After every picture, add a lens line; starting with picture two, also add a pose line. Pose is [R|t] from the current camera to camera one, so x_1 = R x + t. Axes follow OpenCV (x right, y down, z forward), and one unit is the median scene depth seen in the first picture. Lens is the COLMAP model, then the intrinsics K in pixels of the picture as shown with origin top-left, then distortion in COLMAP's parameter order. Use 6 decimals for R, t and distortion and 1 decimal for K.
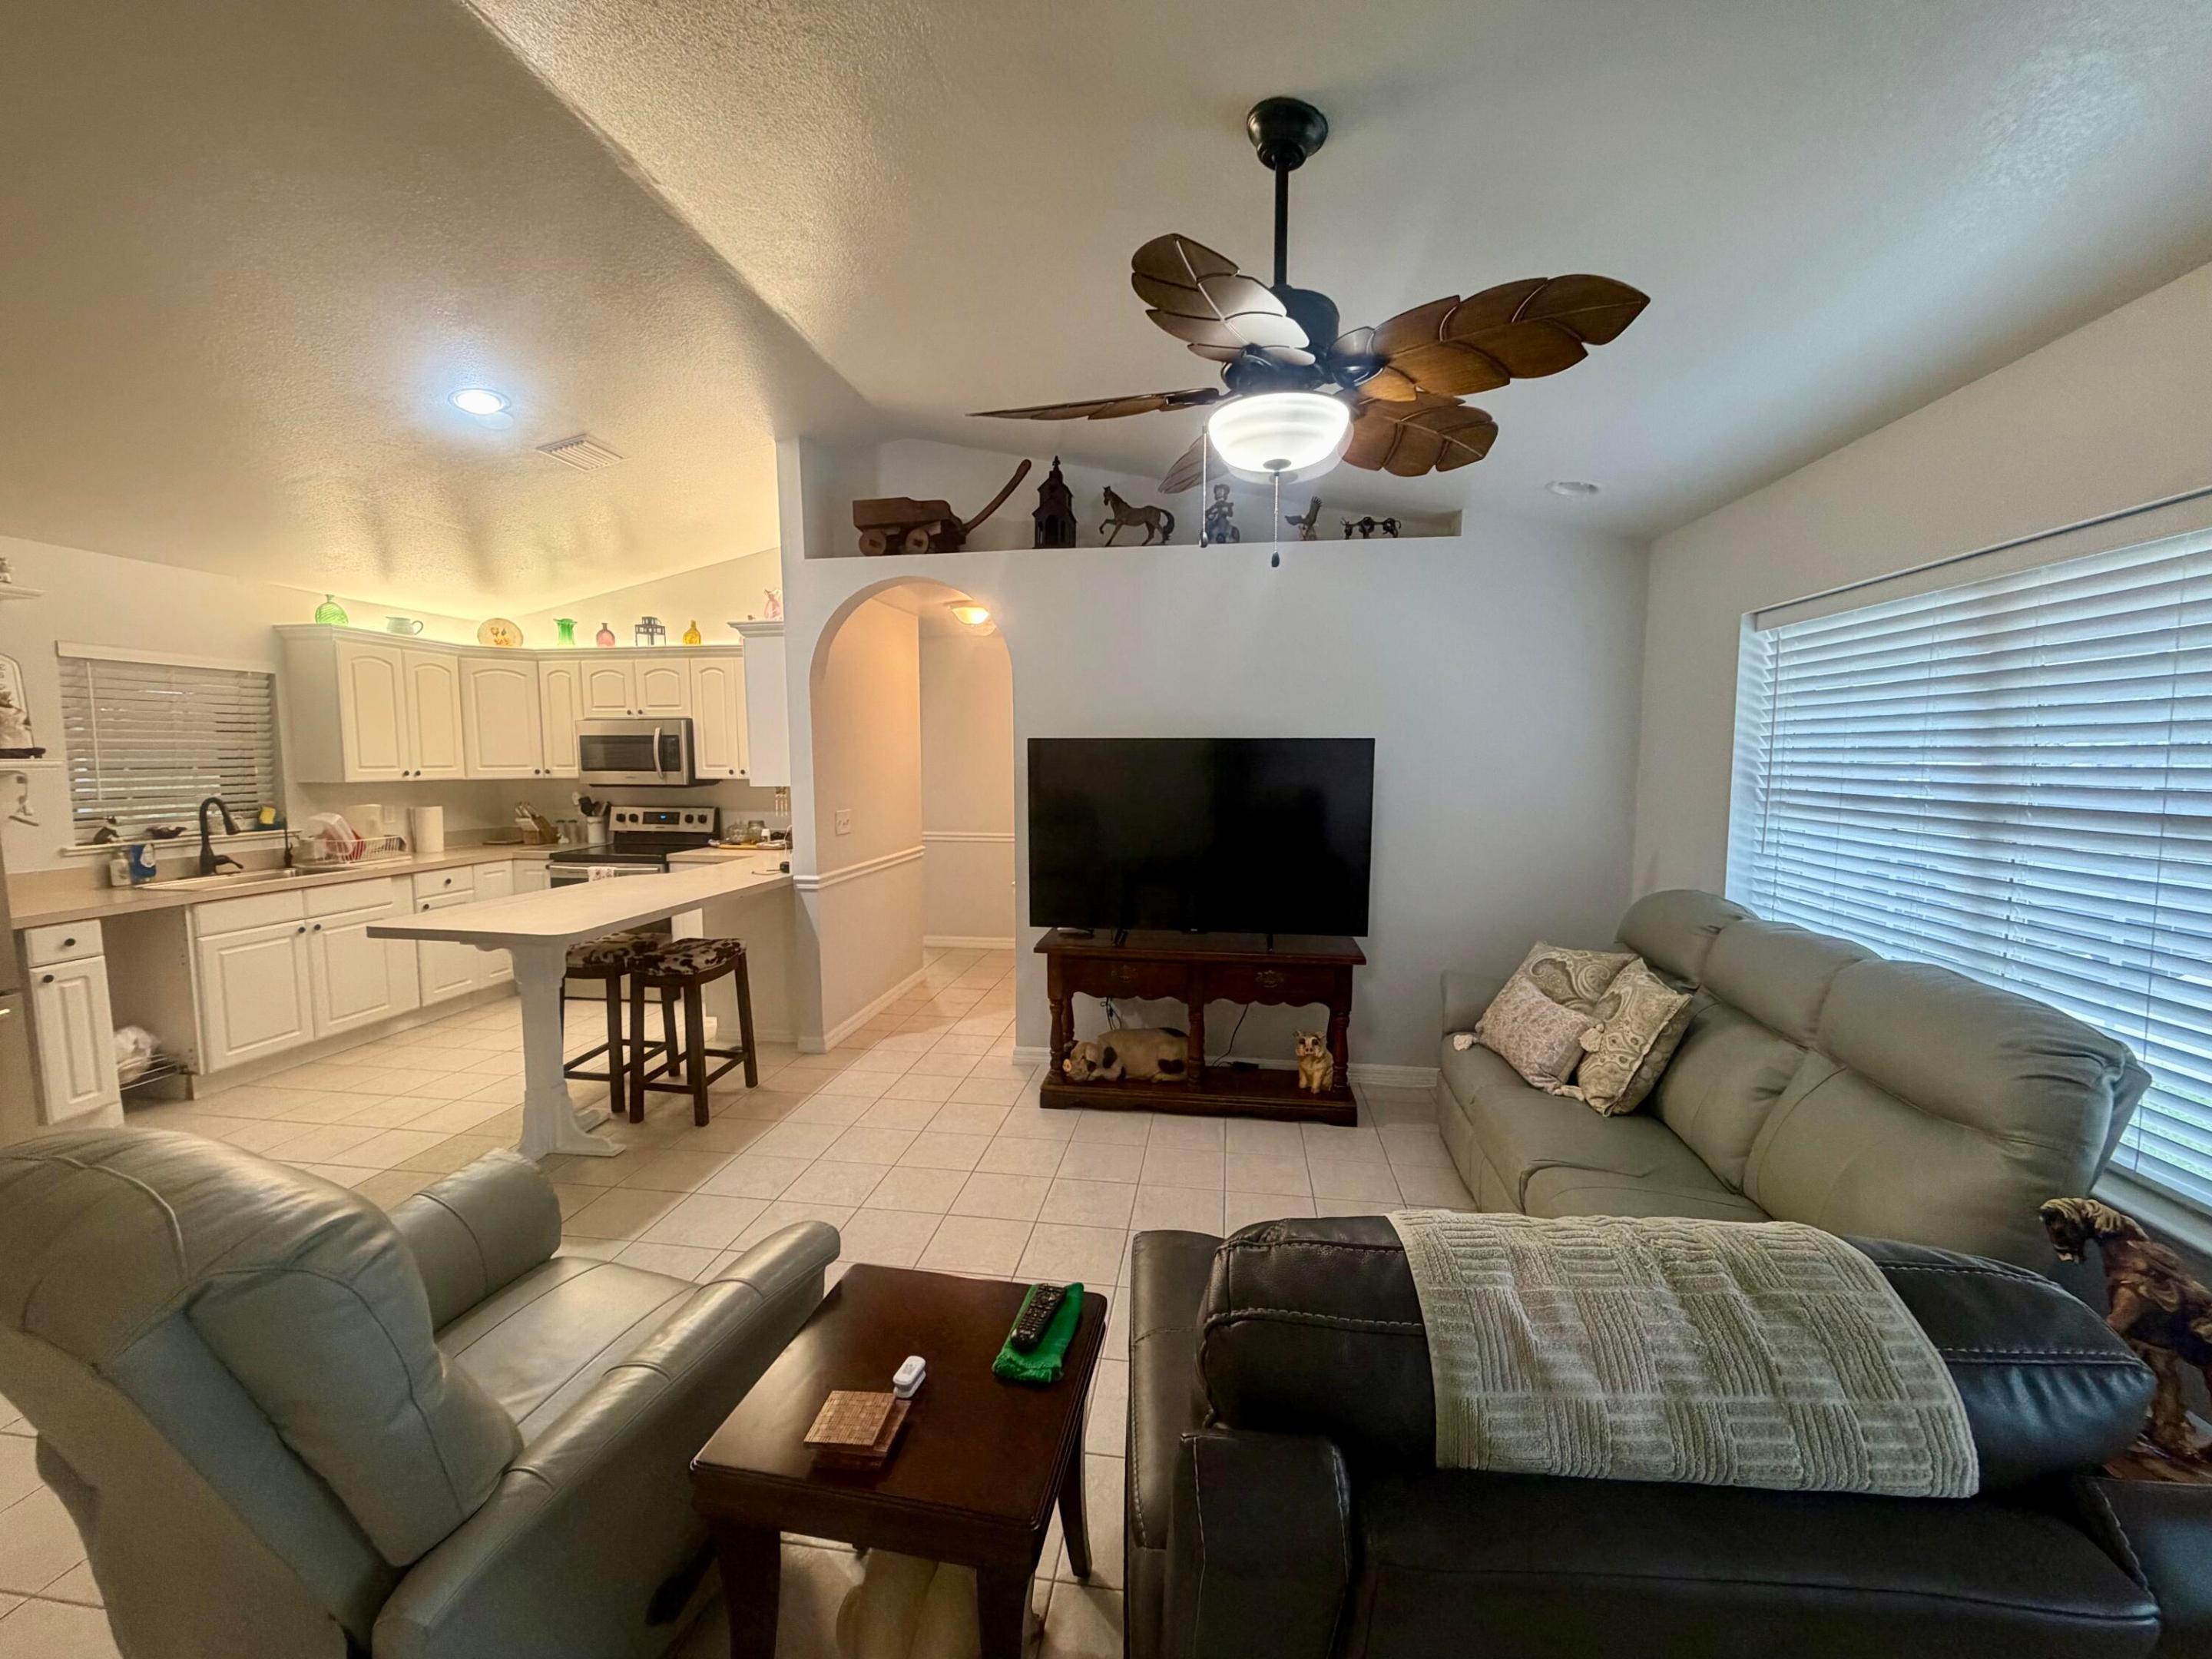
lens RADIAL K [[879.1, 0, 1099.3], [0, 879.1, 831.1], [0, 0, 1]] dist [-0.001185, 0.000131]
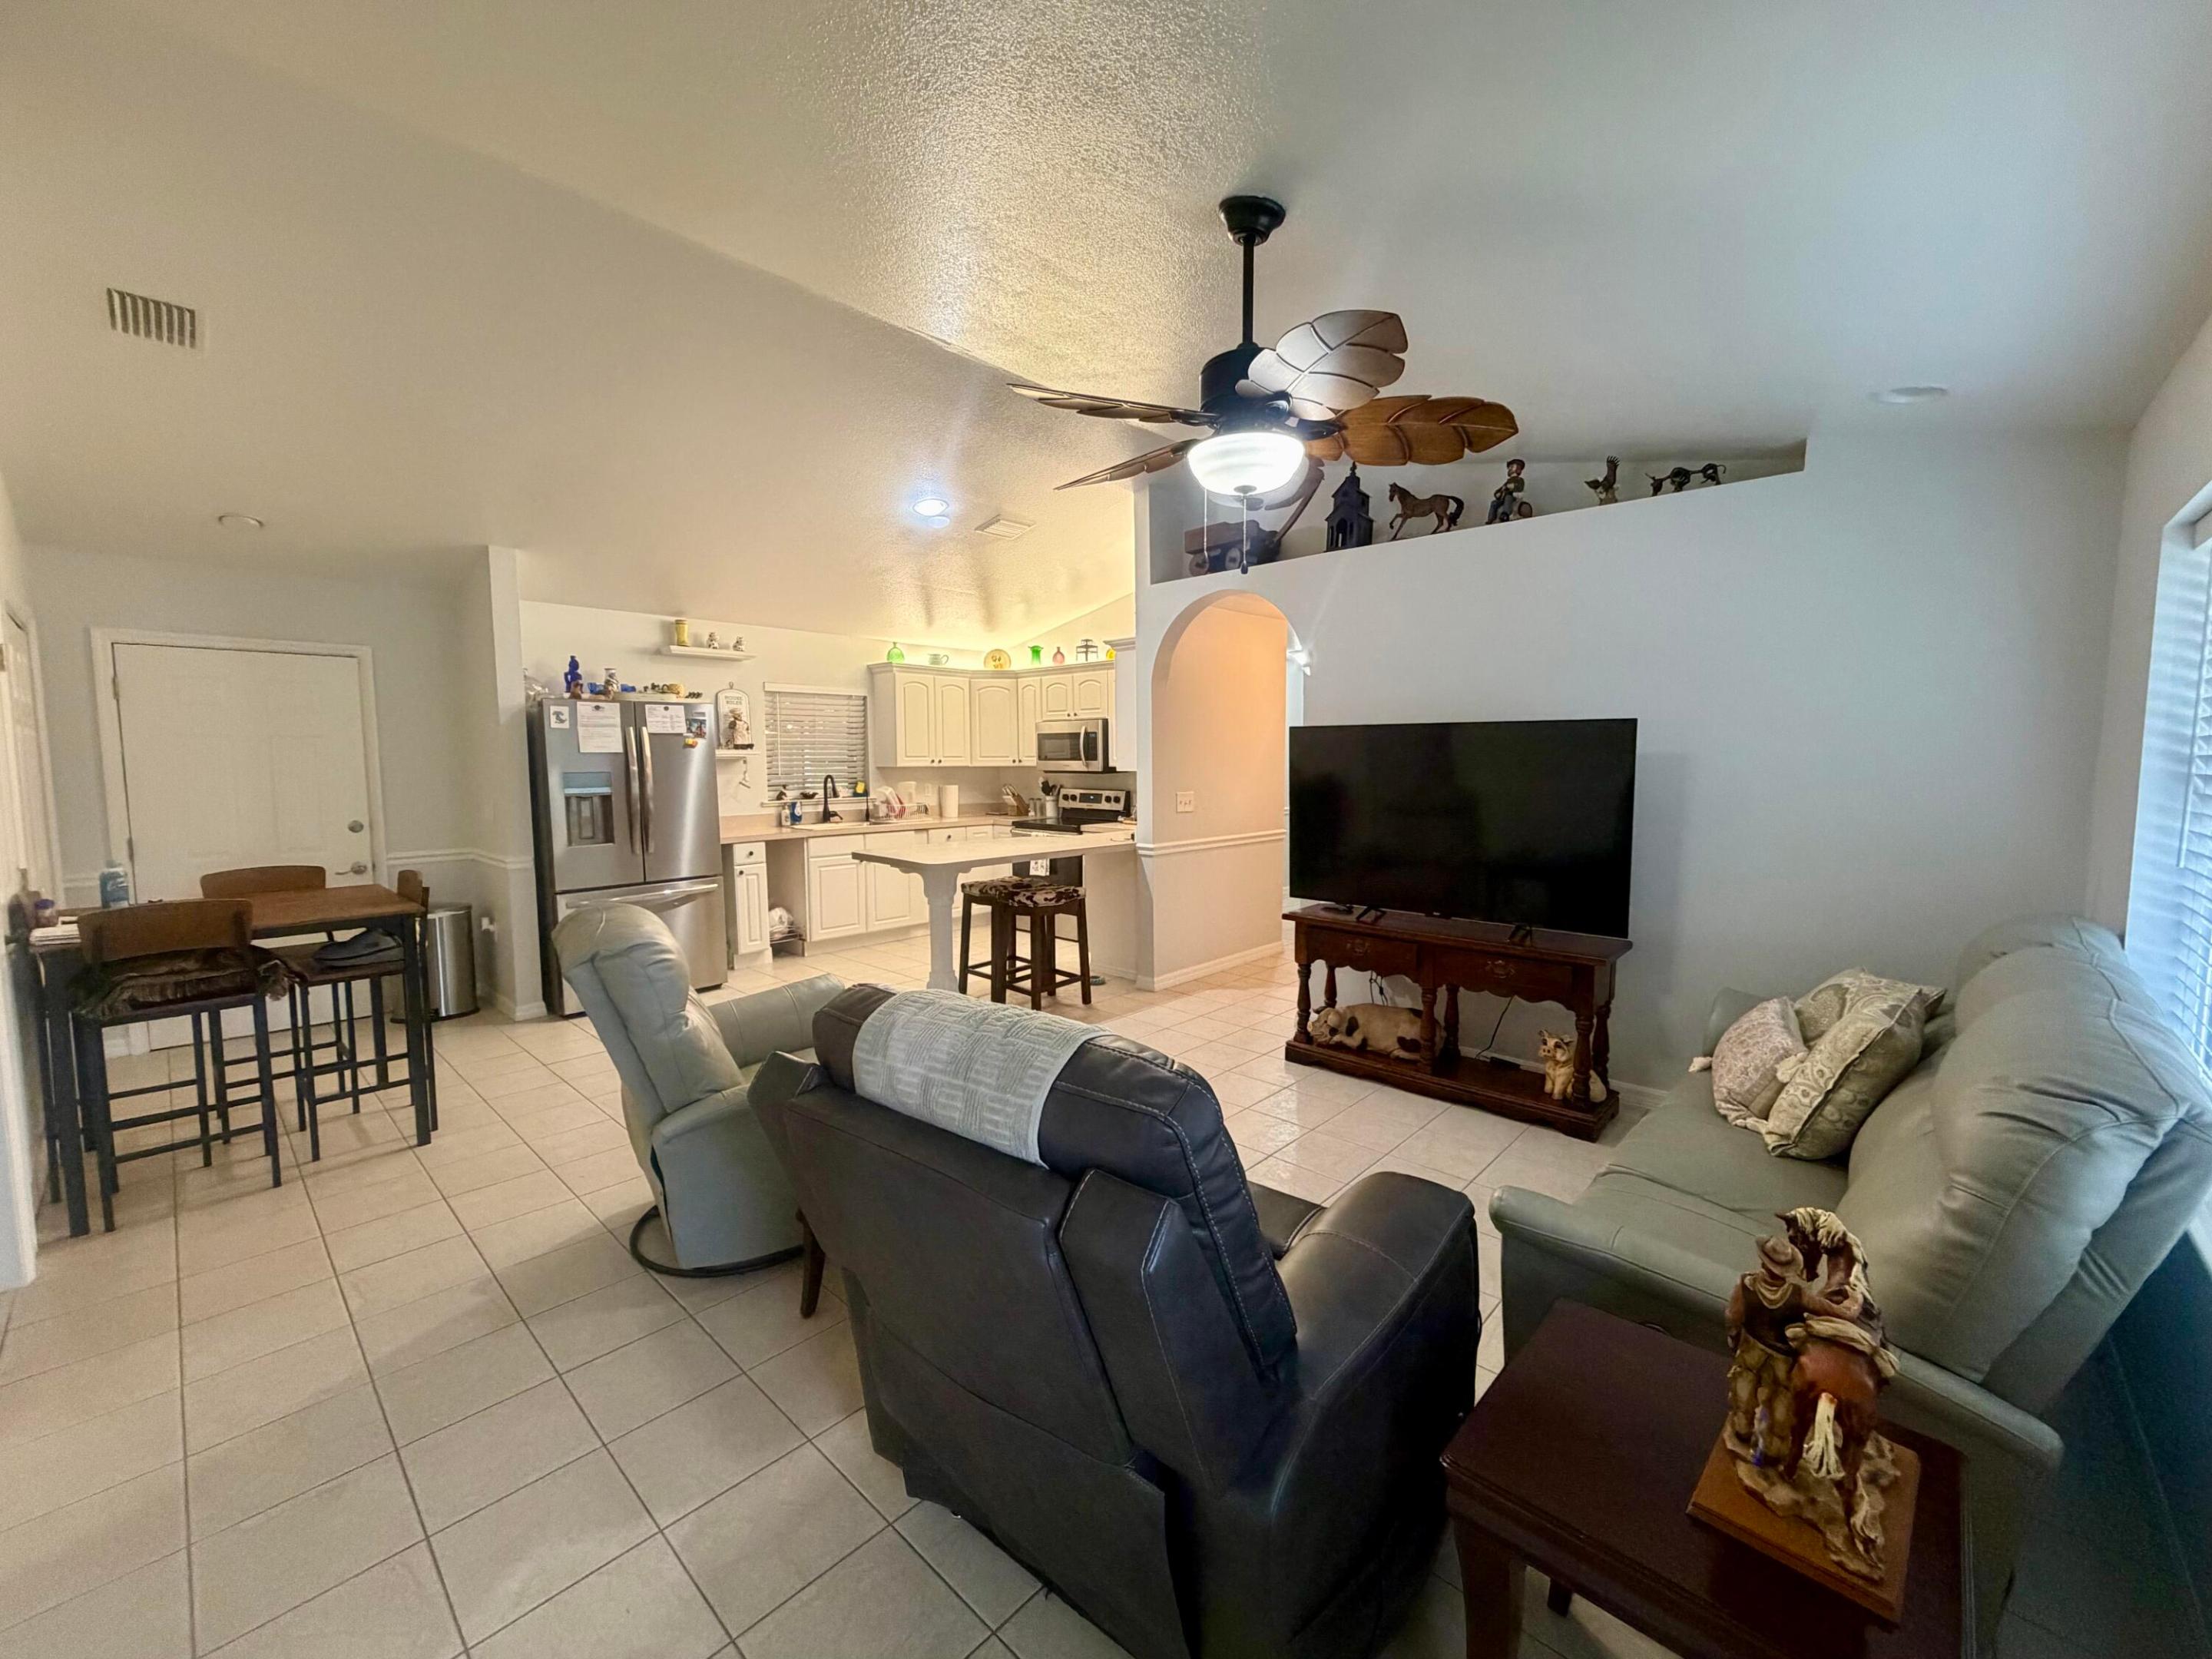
lens RADIAL K [[879.1, 0, 1099.3], [0, 879.1, 831.1], [0, 0, 1]] dist [-0.001185, 0.000131]
pose [[0.822211, 0.046340, -0.567294, 0.308510], [-0.046334, 0.998822, 0.014436, 0.018505], [0.567294, 0.014415, 0.823389, -0.043210]]
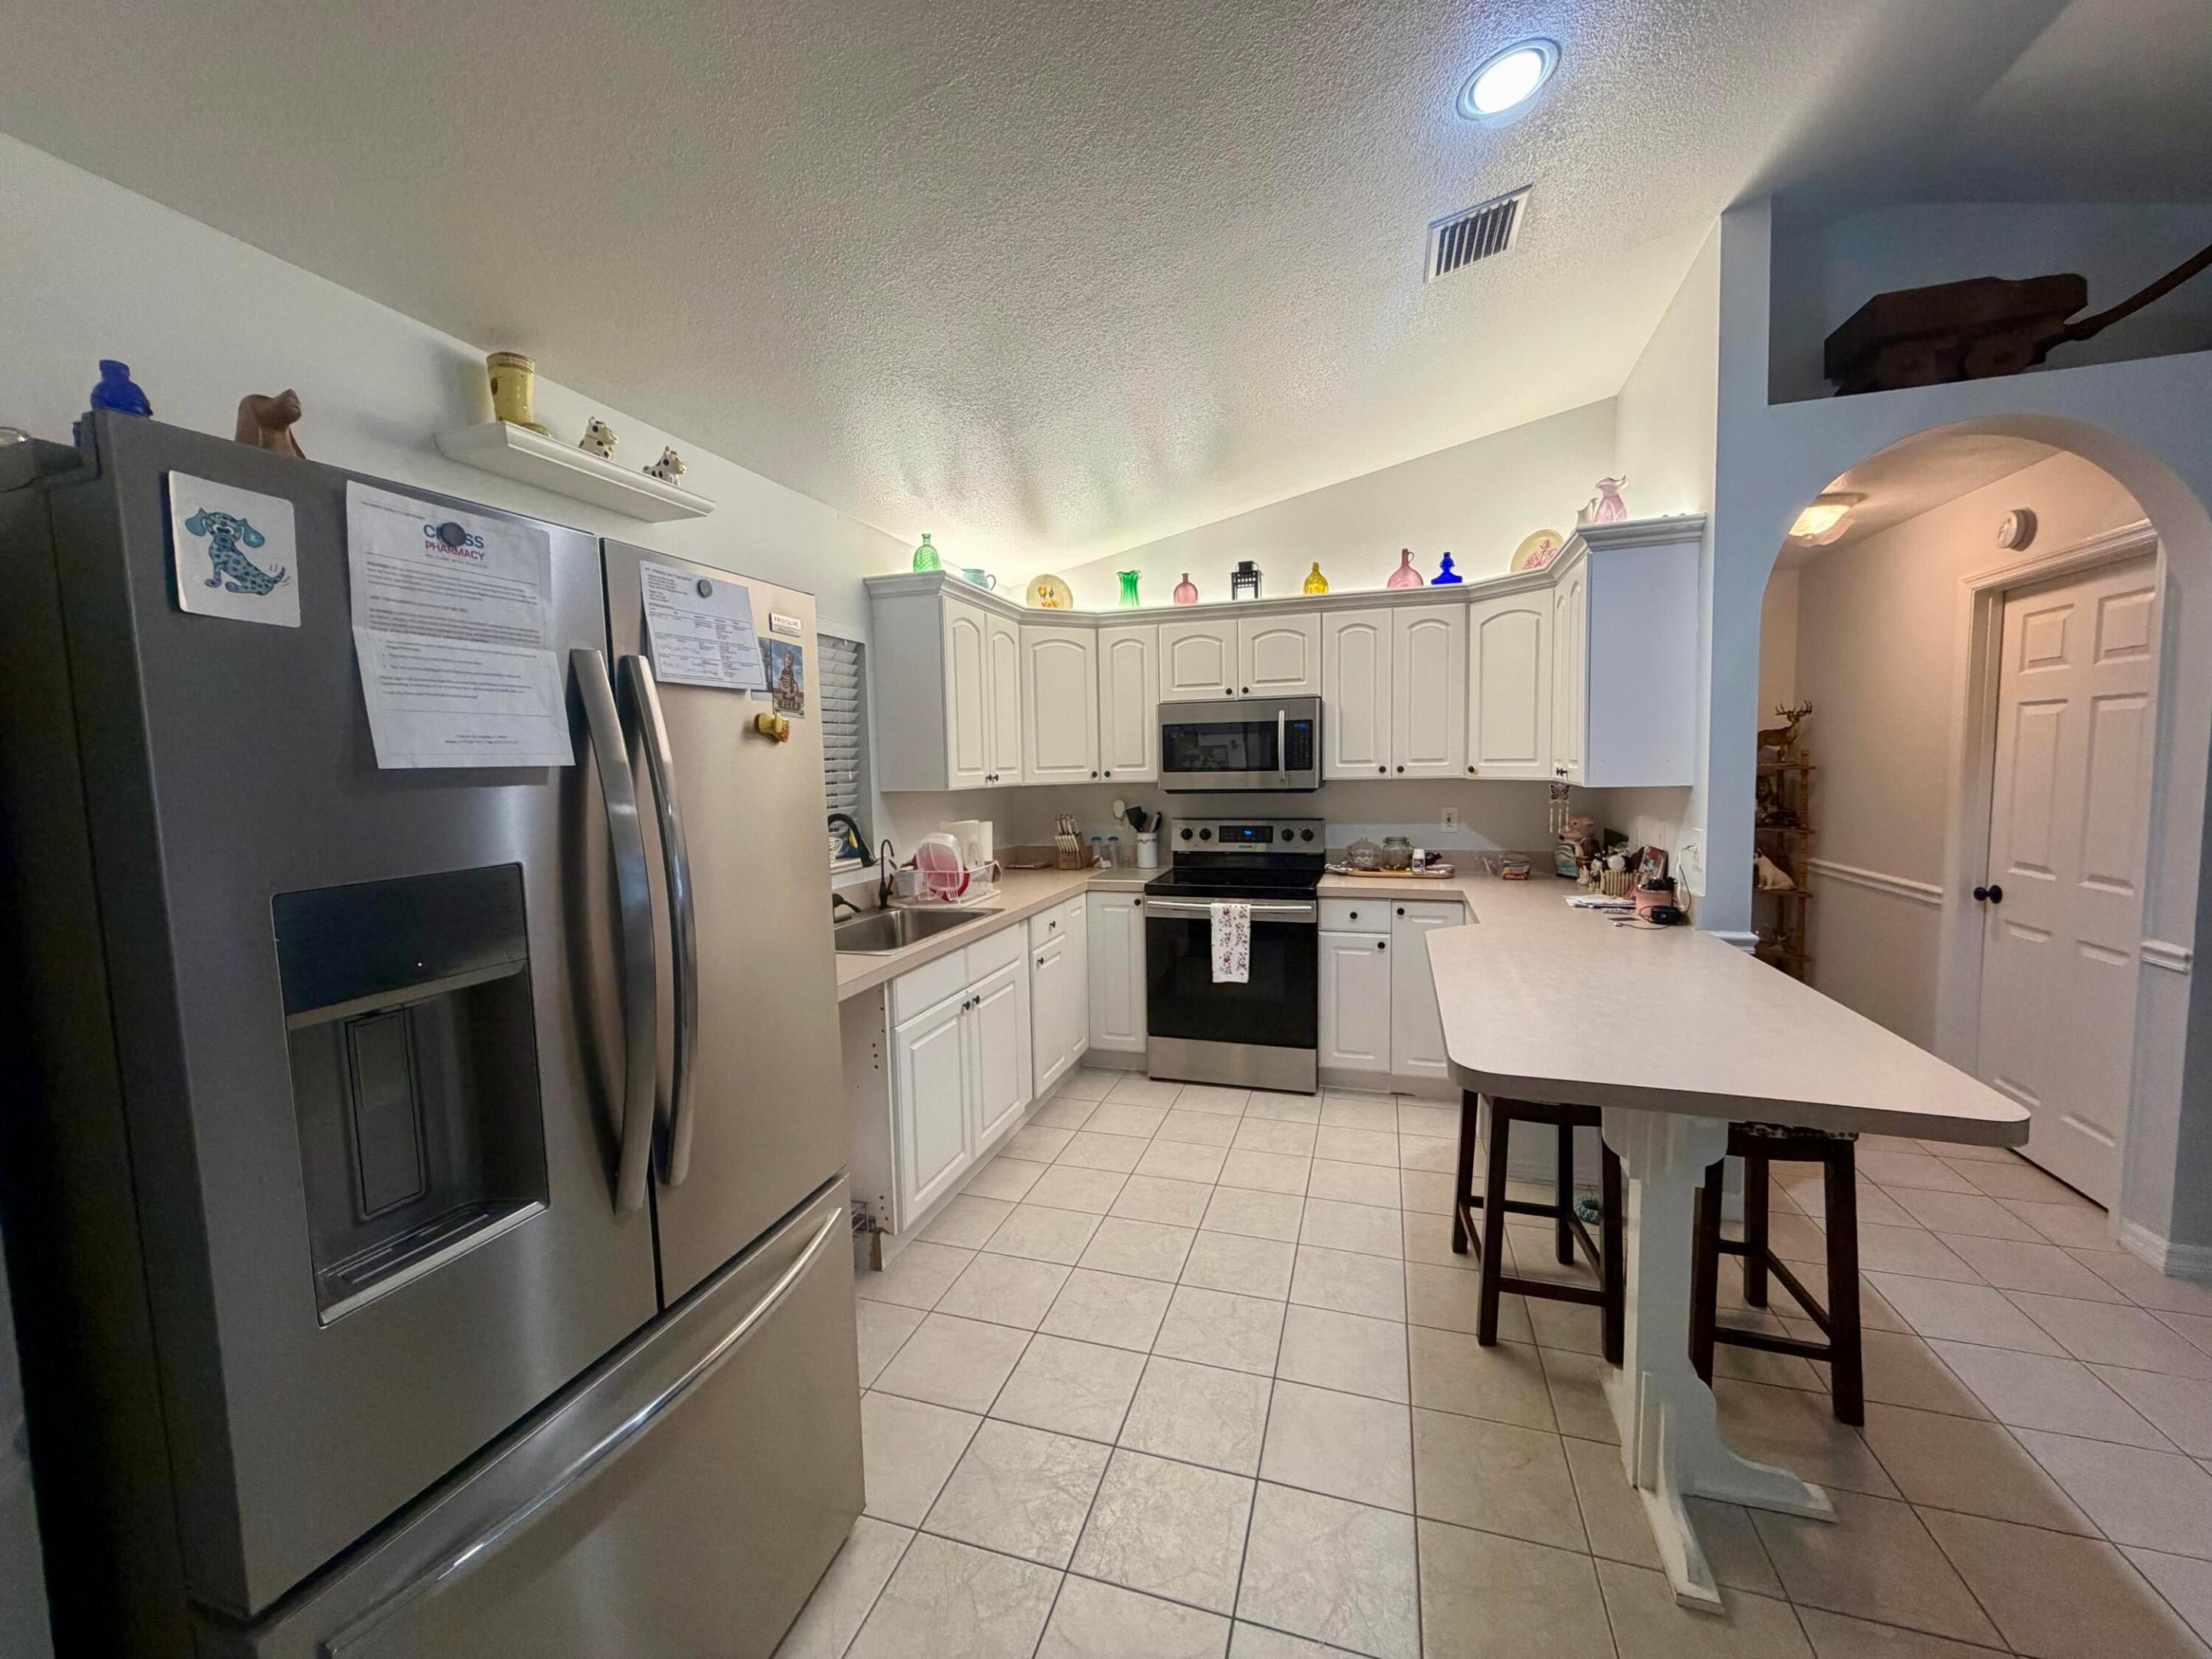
lens RADIAL K [[879.1, 0, 1099.3], [0, 879.1, 831.1], [0, 0, 1]] dist [-0.001185, 0.000131]
pose [[0.986490, -0.007065, -0.163671, -0.667767], [0.006152, 0.999963, -0.006087, -0.017922], [0.163708, 0.004998, 0.986496, 0.327251]]
